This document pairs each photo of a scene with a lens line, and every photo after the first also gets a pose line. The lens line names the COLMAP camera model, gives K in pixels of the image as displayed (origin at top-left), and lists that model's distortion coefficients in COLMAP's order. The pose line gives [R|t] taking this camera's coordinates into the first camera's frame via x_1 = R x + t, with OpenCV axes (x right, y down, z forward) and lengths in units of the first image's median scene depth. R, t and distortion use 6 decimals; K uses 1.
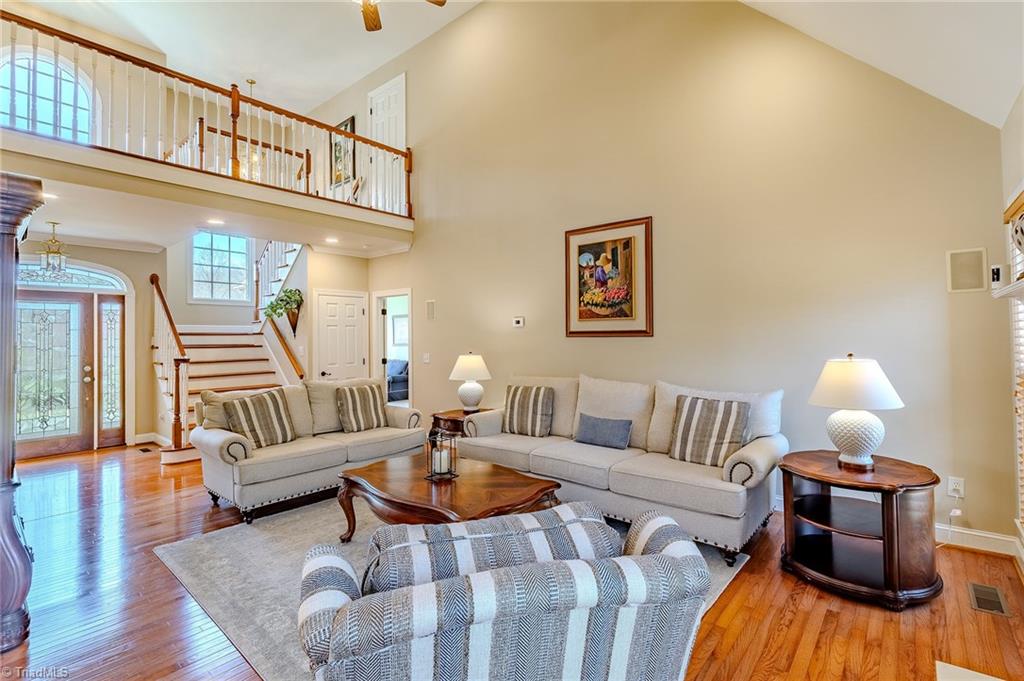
lens RADIAL K [[468.5, 0, 514.7], [0, 468.5, 336.5], [0, 0, 1]] dist [-0.000284, -0.000021]
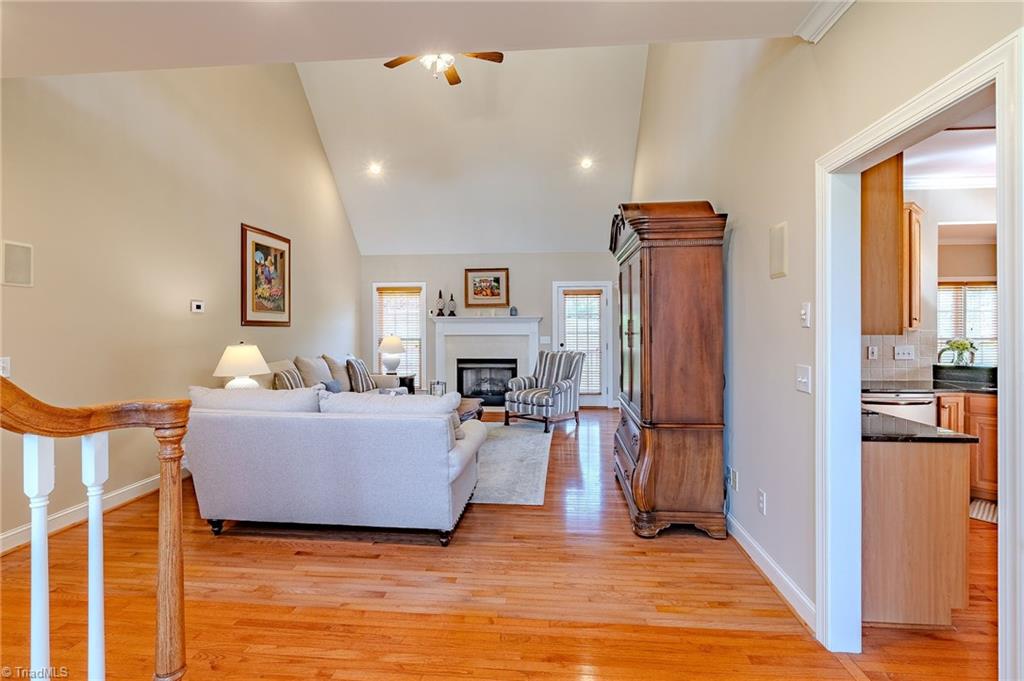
lens RADIAL K [[477.3, 0, 515.8], [0, 477.3, 328.3], [0, 0, 1]] dist [-0.001109, -0.000280]
pose [[-0.574695, 0.011105, 0.818292, -1.154840], [0.003188, 0.999931, -0.011330, 0.021611], [-0.818361, -0.003903, -0.574691, 1.175209]]
